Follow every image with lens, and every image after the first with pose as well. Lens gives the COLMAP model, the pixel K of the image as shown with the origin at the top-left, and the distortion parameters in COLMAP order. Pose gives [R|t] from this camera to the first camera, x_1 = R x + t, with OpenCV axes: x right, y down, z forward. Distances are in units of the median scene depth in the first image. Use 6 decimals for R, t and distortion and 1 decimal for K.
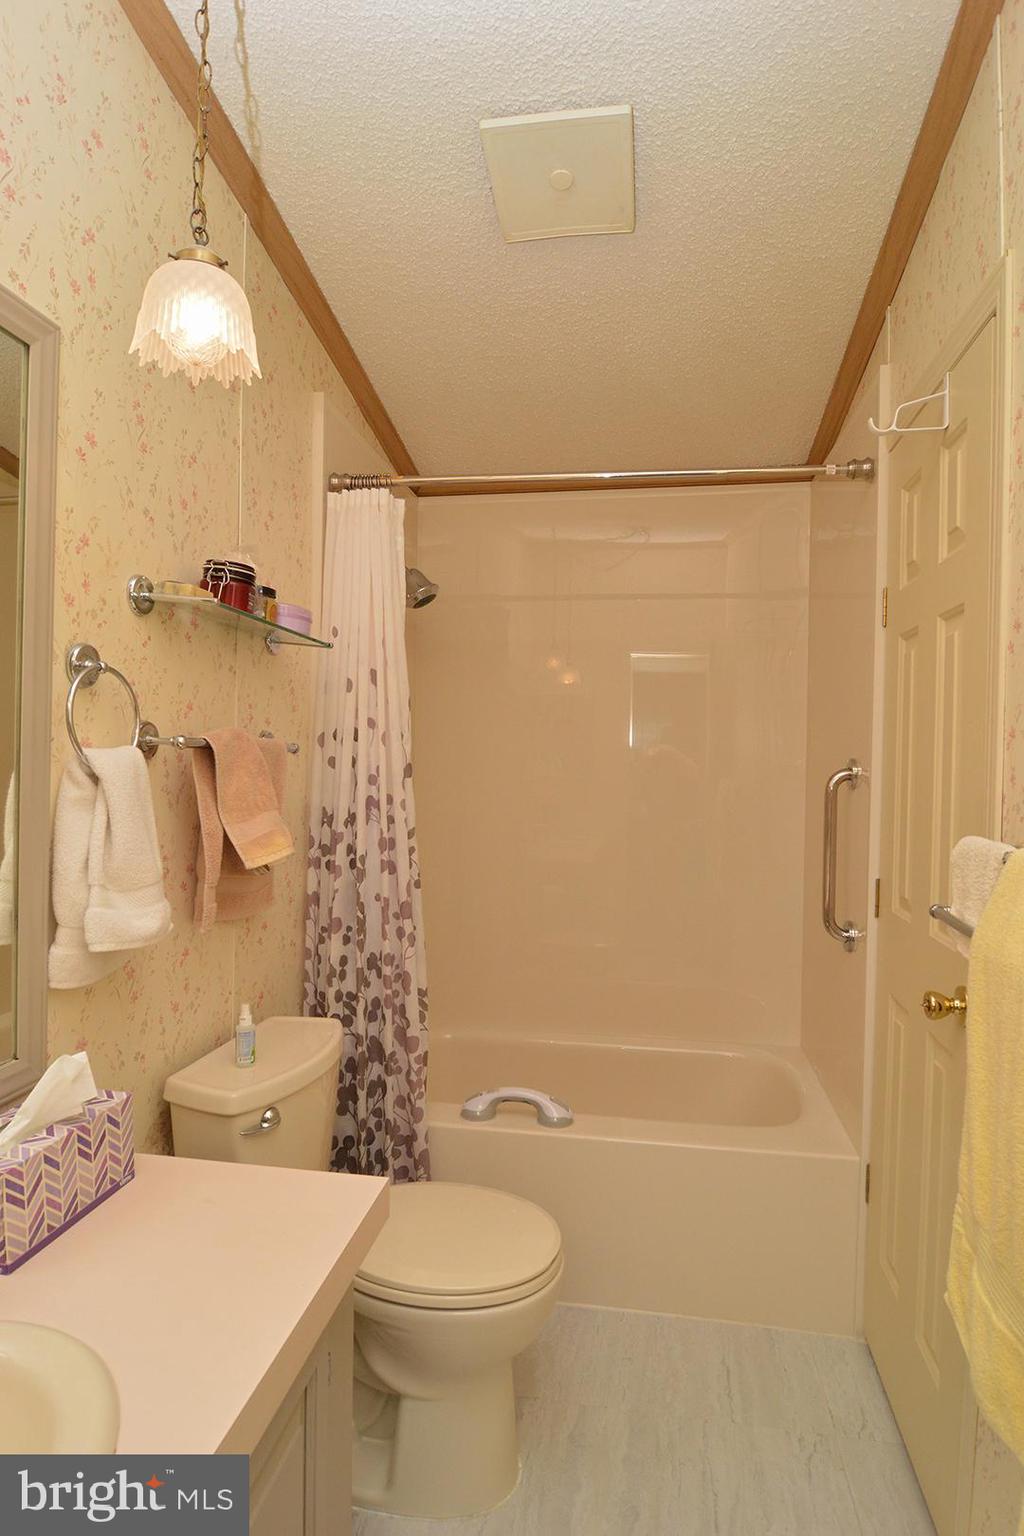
lens RADIAL K [[830.6, 0, 512.9], [0, 830.6, 764.4], [0, 0, 1]] dist [-0.014940, -0.006551]
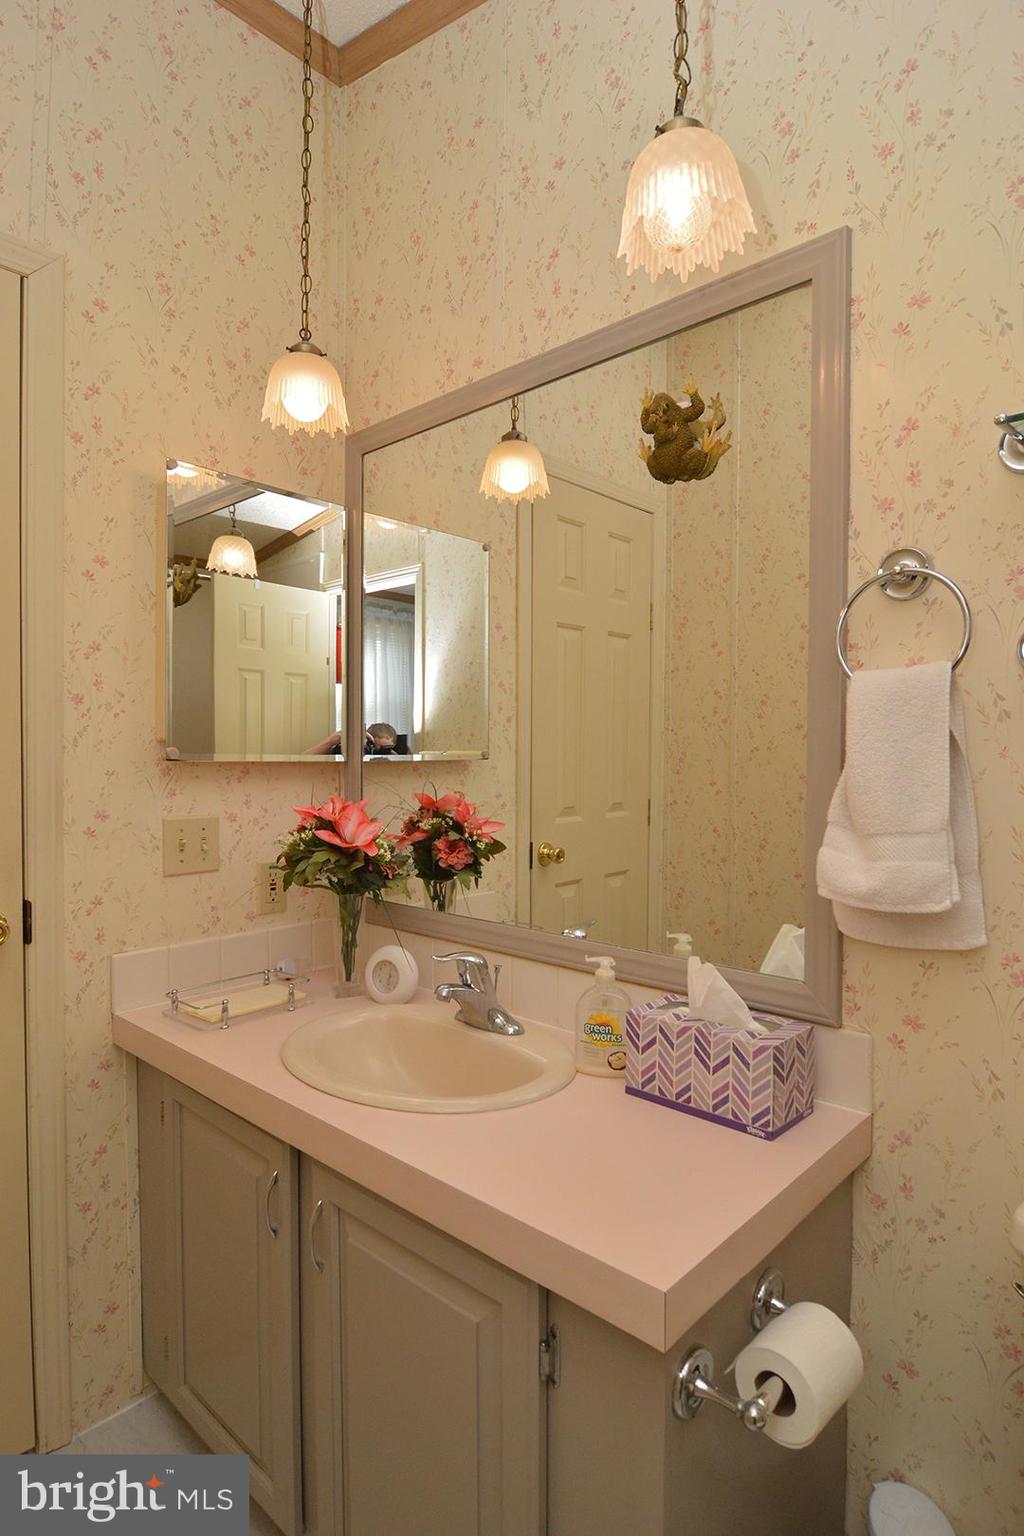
lens RADIAL K [[830.6, 0, 511.0], [0, 830.6, 767.8], [0, 0, 1]] dist [-0.014940, -0.006551]
pose [[-0.547511, -0.008491, -0.836755, 0.499578], [-0.016081, 0.999871, 0.000376, 0.105449], [0.836644, 0.013661, -0.547577, 1.369374]]
